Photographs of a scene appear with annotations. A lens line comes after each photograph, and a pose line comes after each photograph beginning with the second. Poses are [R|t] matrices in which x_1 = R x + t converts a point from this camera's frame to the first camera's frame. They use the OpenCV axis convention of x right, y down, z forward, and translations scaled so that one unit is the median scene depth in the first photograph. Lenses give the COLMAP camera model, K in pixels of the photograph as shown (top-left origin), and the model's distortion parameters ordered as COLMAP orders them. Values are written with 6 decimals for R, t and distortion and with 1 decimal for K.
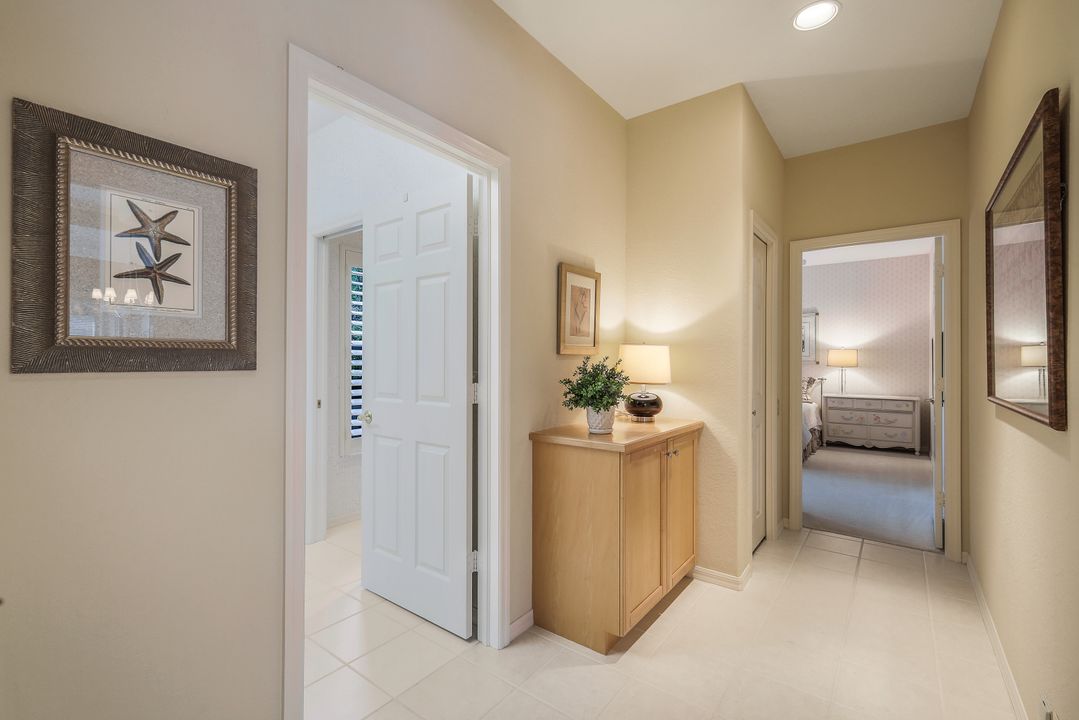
lens RADIAL K [[472.8, 0, 536.7], [0, 472.8, 356.1], [0, 0, 1]] dist [0.009804, 0.000084]
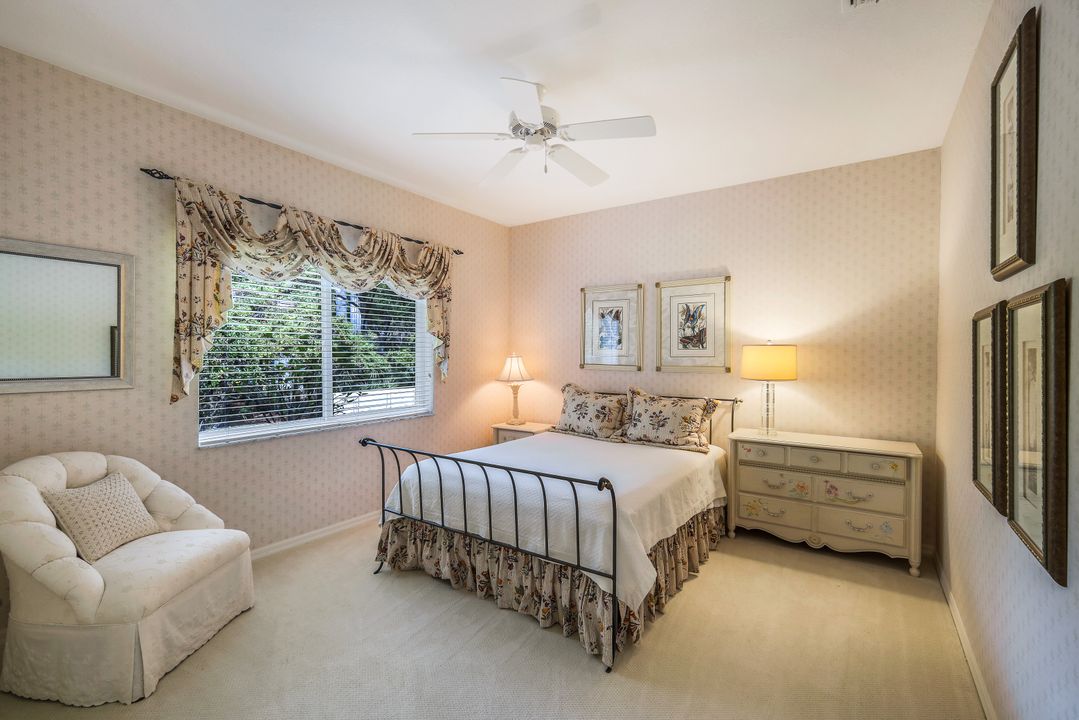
lens RADIAL K [[472.8, 0, 539.9], [0, 472.8, 357.4], [0, 0, 1]] dist [0.009804, 0.000084]
pose [[0.998761, 0.003493, 0.049644, 0.391082], [-0.004126, 0.999911, 0.012659, -0.006438], [-0.049595, -0.012848, 0.998687, 0.529170]]
